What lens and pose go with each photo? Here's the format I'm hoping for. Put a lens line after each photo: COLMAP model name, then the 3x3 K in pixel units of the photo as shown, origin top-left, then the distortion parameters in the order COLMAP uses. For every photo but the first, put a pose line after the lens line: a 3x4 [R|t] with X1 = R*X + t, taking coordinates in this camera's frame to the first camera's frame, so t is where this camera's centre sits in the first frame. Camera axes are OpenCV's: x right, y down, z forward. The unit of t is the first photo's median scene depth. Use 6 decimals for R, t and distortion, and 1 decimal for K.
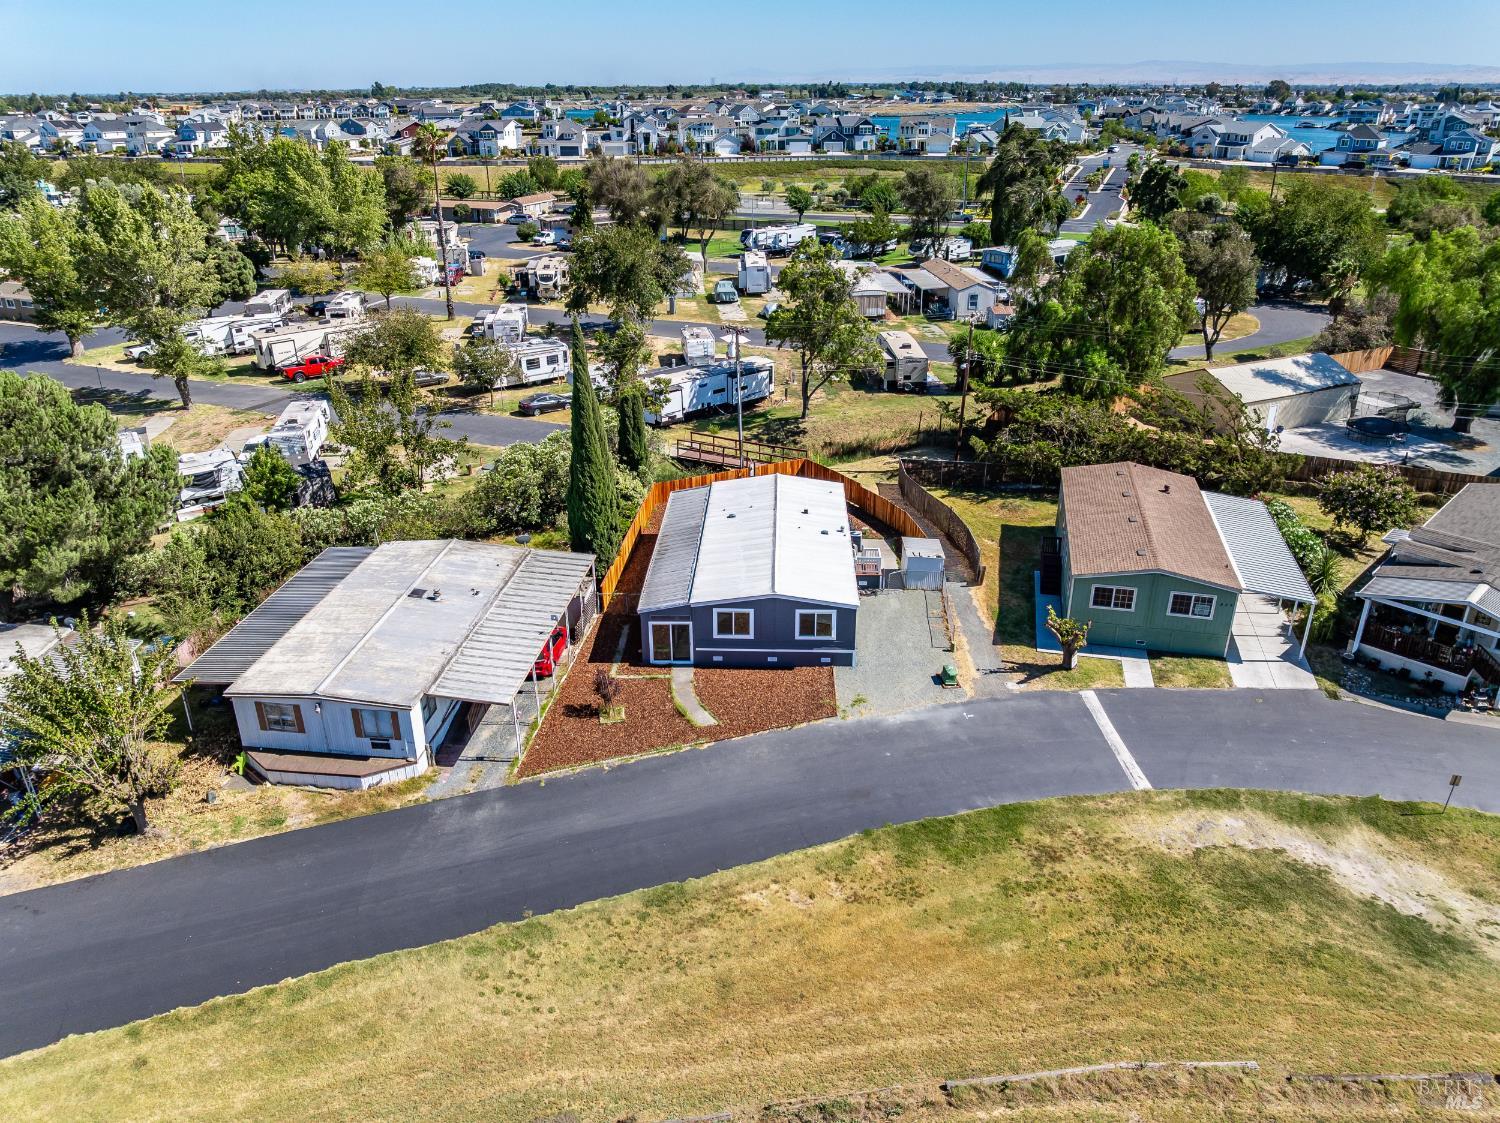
lens RADIAL K [[1050.9, 0, 752.2], [0, 1050.9, 561.1], [0, 0, 1]] dist [-0.028213, -0.006304]
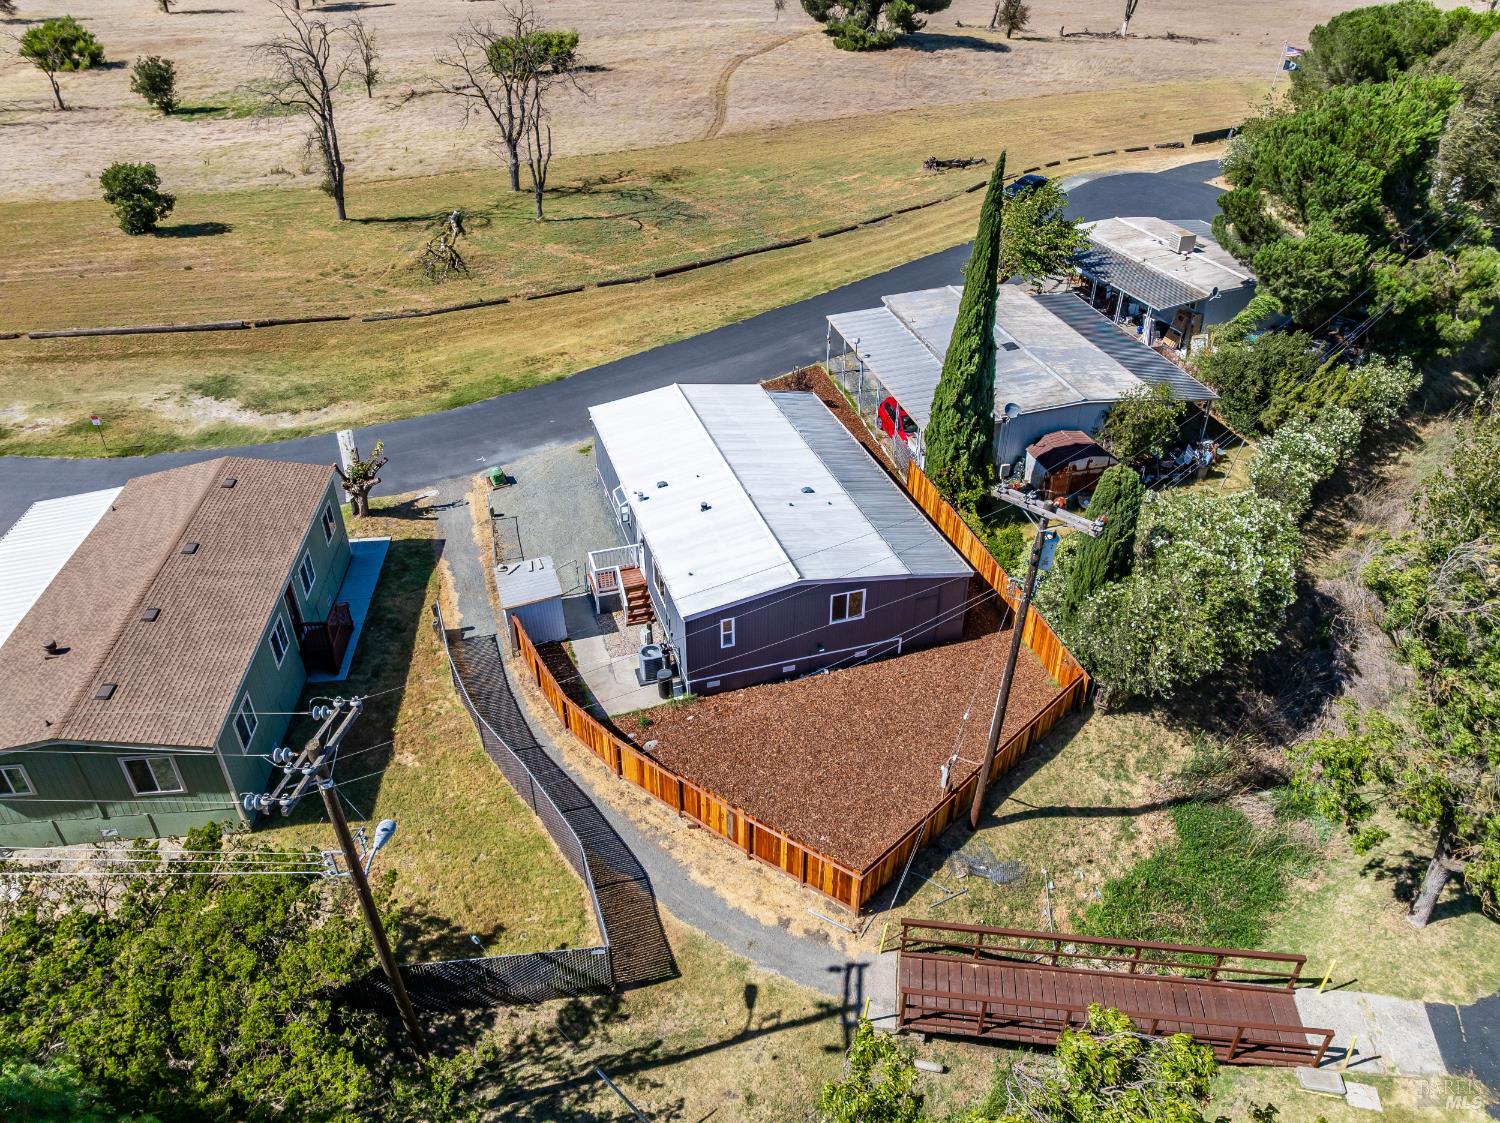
lens RADIAL K [[1055.0, 0, 750.0], [0, 1055.0, 561.5], [0, 0, 1]] dist [-0.050095, 0.020005]
pose [[-0.942076, 0.185820, -0.279219, 0.205029], [-0.138604, 0.542396, 0.828610, -0.550796], [0.305420, 0.819315, -0.485223, 1.295590]]
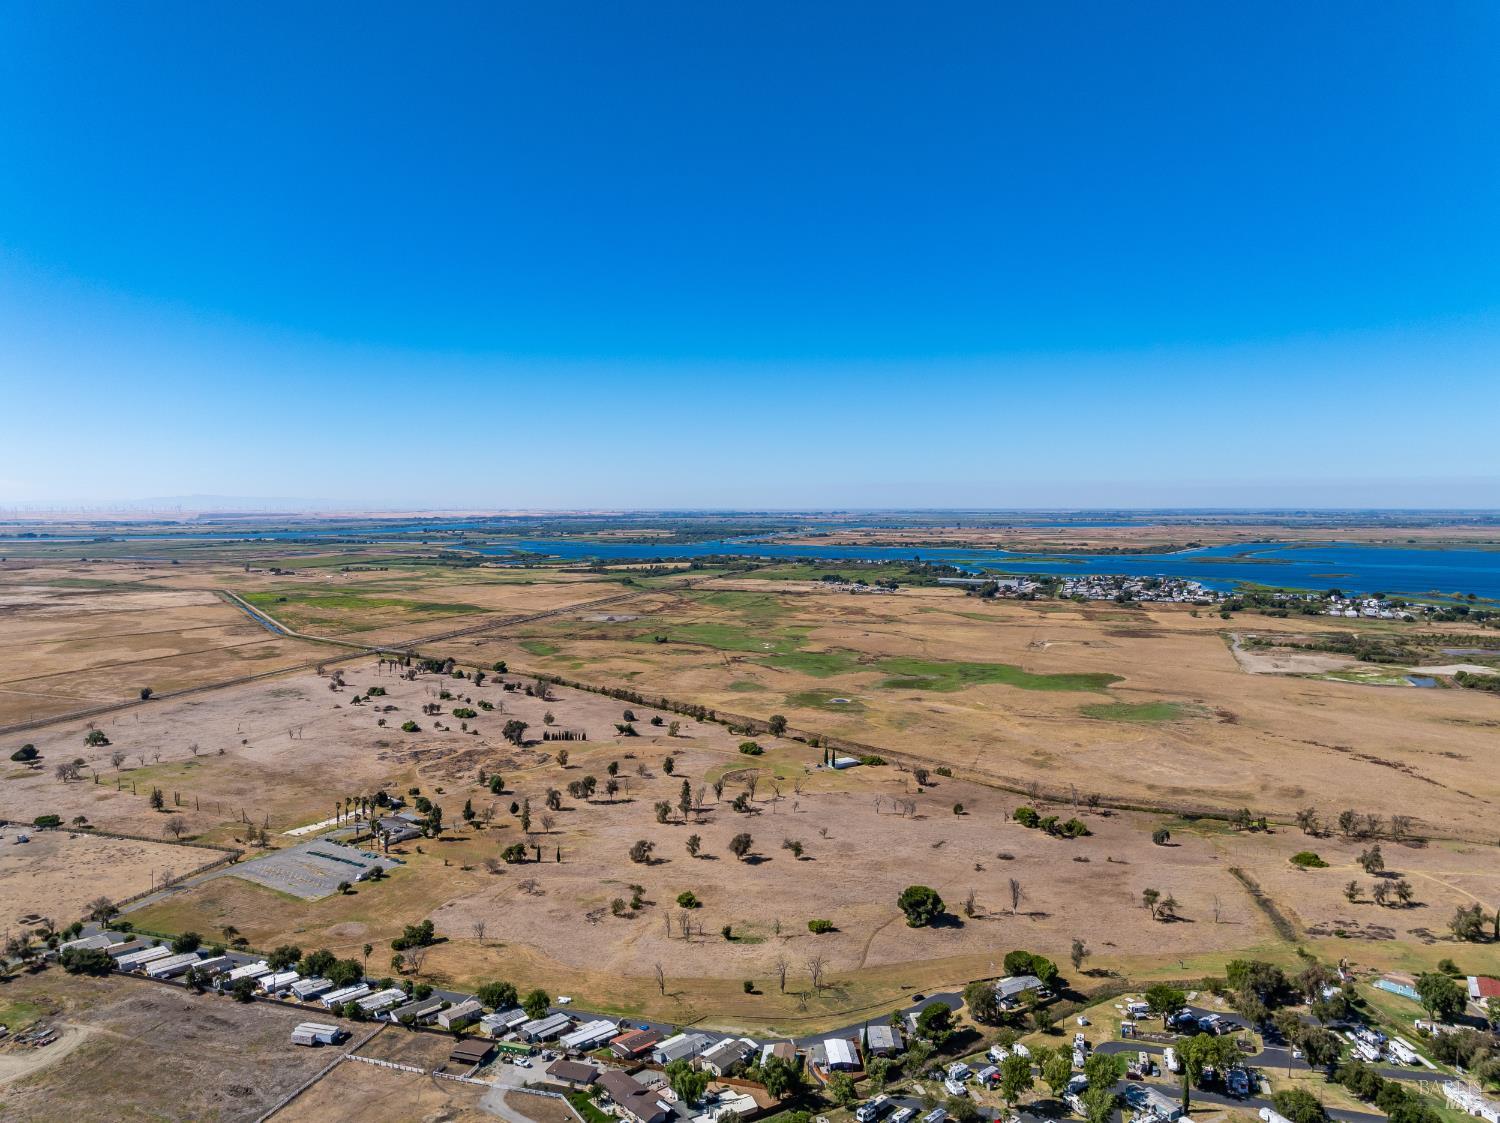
lens RADIAL K [[1055.0, 0, 750.0], [0, 1055.0, 561.5], [0, 0, 1]] dist [-0.050095, 0.020005]
pose [[-0.995516, 0.009191, -0.094146, 1.089589], [-0.035594, 0.885727, 0.462841, -5.404116], [0.087641, 0.464116, -0.881428, 4.957973]]
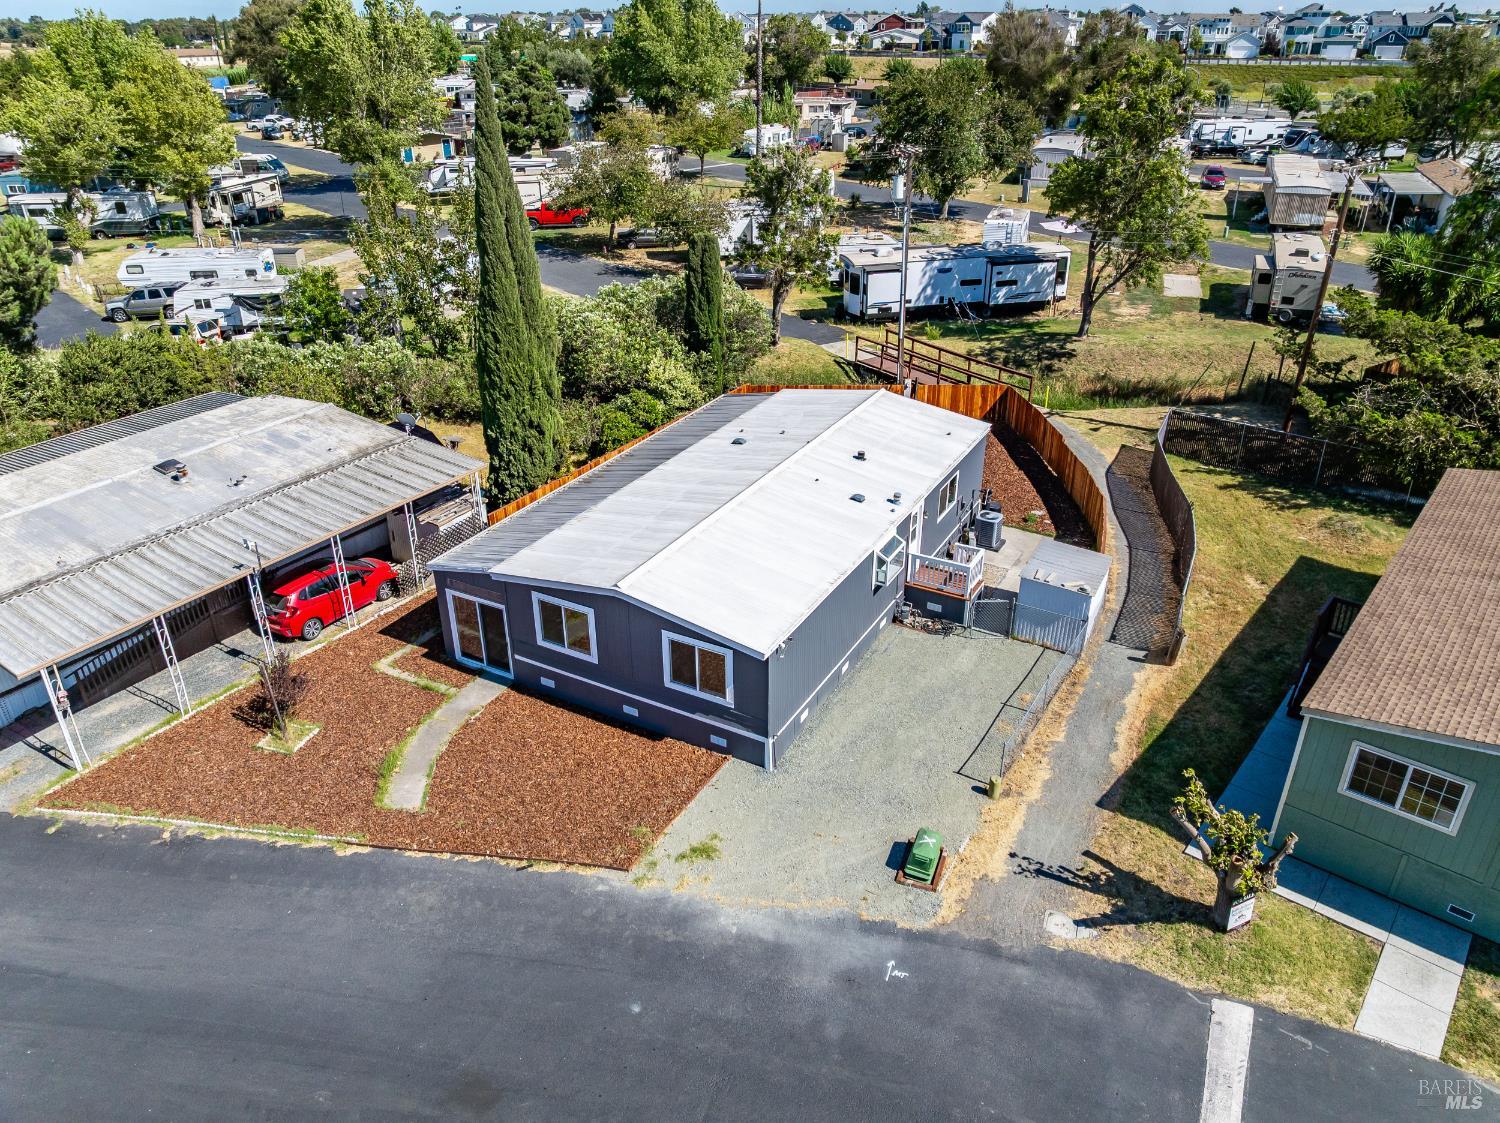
lens RADIAL K [[1055.0, 0, 750.0], [0, 1055.0, 561.5], [0, 0, 1]] dist [-0.050095, 0.020005]
pose [[0.889815, 0.210905, -0.404657, 0.223208], [-0.187627, 0.977453, 0.096864, -0.034063], [0.415962, -0.010266, 0.909324, 0.456021]]
